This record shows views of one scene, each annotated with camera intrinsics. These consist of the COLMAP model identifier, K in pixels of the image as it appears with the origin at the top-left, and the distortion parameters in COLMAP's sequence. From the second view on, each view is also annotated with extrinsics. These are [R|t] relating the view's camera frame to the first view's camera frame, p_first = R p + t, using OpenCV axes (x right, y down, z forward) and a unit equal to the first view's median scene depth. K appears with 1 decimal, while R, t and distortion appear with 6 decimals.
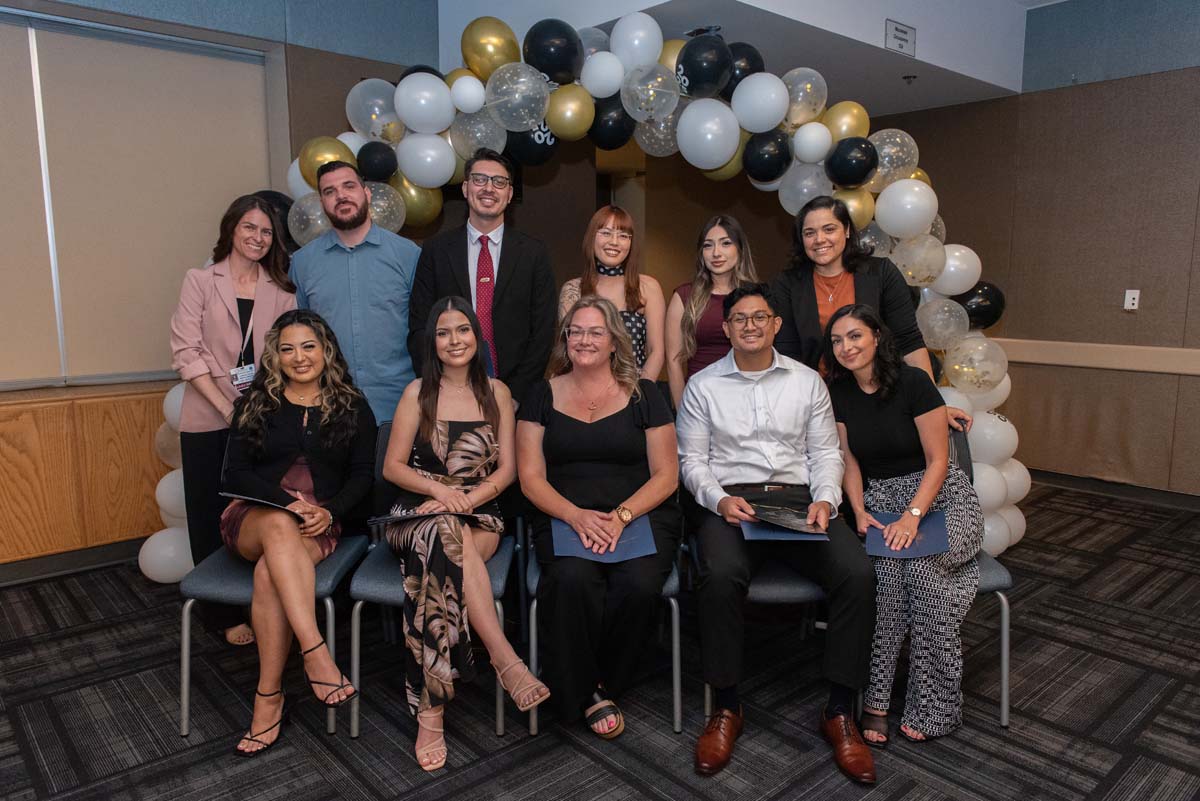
lens RADIAL K [[842.6, 0, 600.0], [0, 842.6, 400.5], [0, 0, 1]] dist [0.010907, -0.002597]
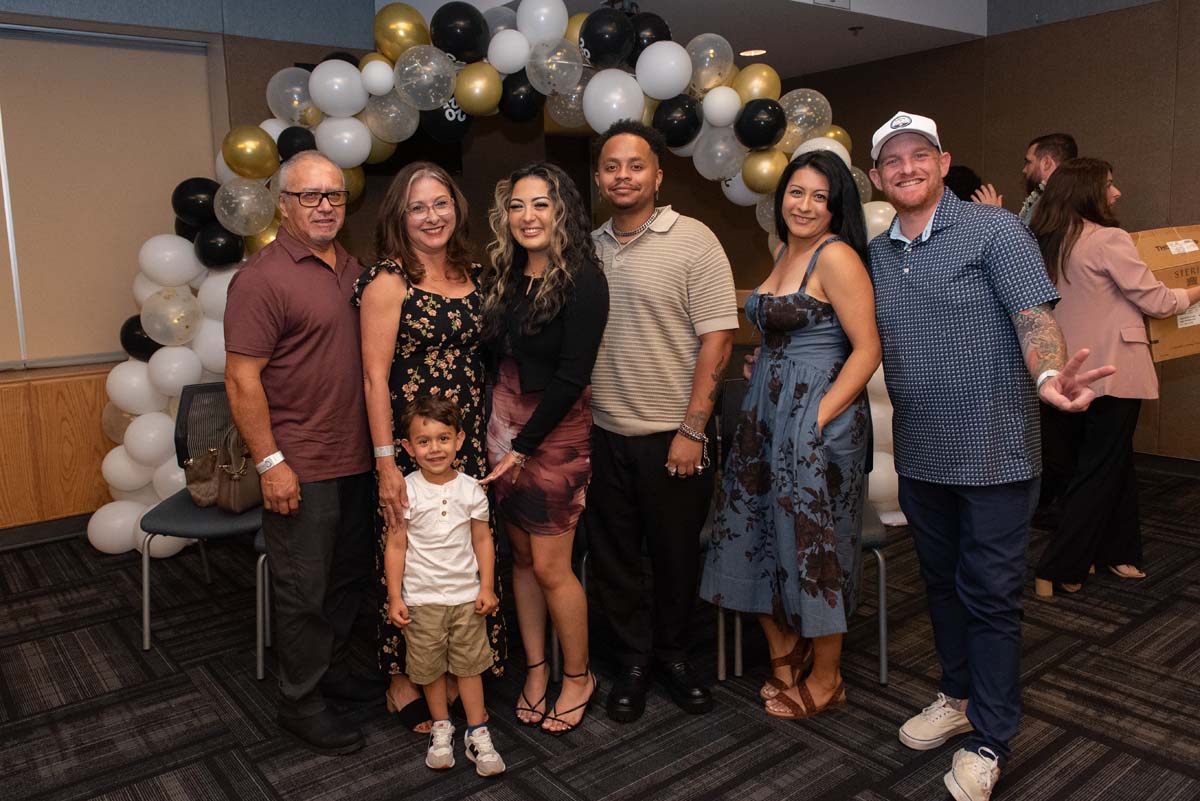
lens RADIAL K [[934.2, 0, 547.4], [0, 934.2, 356.9], [0, 0, 1]] dist [0.000391, 0.009092]
pose [[0.995149, -0.024626, -0.095252, 0.151986], [0.022374, 0.999446, -0.024632, 0.013611], [0.095806, 0.022382, 0.995148, -0.117829]]
